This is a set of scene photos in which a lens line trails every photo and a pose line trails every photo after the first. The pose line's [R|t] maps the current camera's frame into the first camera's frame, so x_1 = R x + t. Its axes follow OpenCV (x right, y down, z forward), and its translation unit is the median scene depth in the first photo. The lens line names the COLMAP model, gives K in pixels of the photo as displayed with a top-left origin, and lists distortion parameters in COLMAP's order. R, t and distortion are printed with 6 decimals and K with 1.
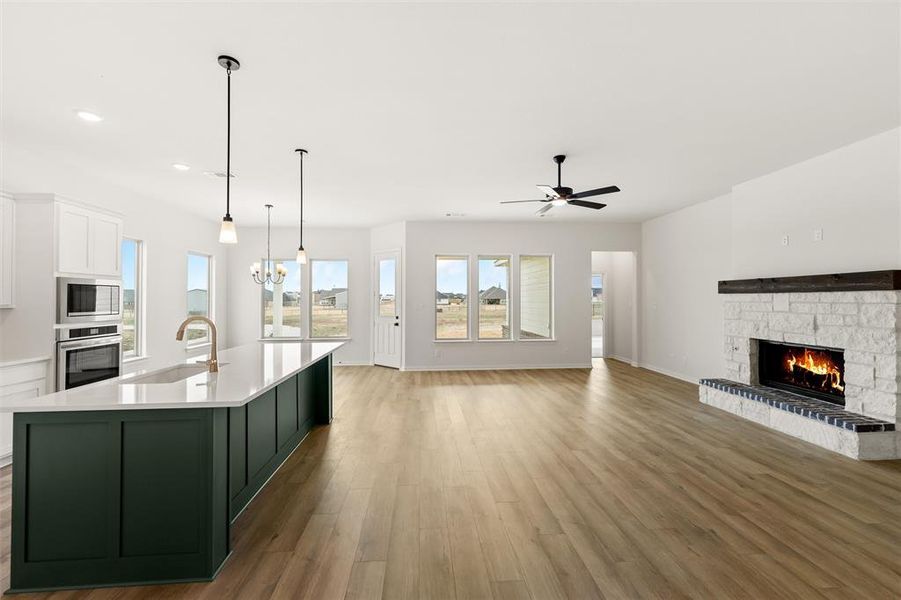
lens RADIAL K [[368.1, 0, 446.6], [0, 368.1, 296.1], [0, 0, 1]] dist [0.000923, -0.000130]
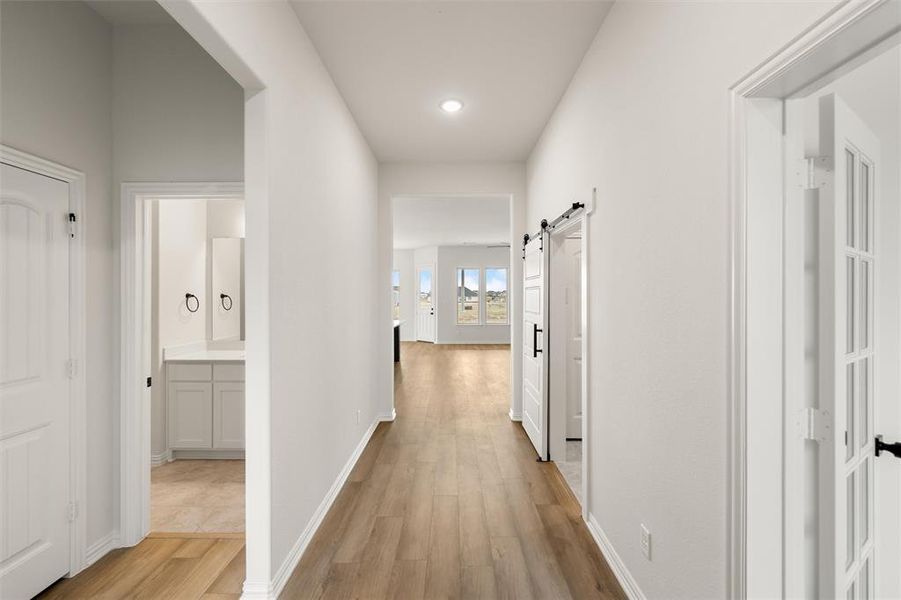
lens RADIAL K [[368.1, 0, 446.6], [0, 368.1, 296.1], [0, 0, 1]] dist [0.000923, -0.000130]
pose [[0.996587, 0.001579, -0.082528, 0.080332], [-0.001080, 0.999981, 0.006093, -0.008089], [0.082536, -0.005983, 0.996570, -0.816729]]
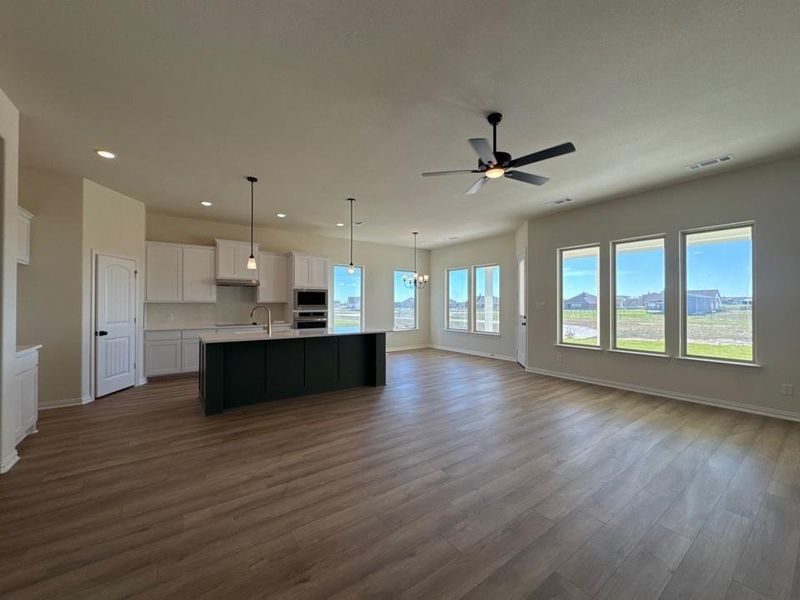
lens RADIAL K [[318.4, 0, 400.0], [0, 318.4, 300.0], [0, 0, 1]] dist [-0.003701, 0.000057]
pose [[0.530128, -0.006142, -0.847896, 0.662962], [0.006188, 0.999975, -0.003374, 0.019379], [0.847895, -0.003458, 0.530153, 0.382136]]
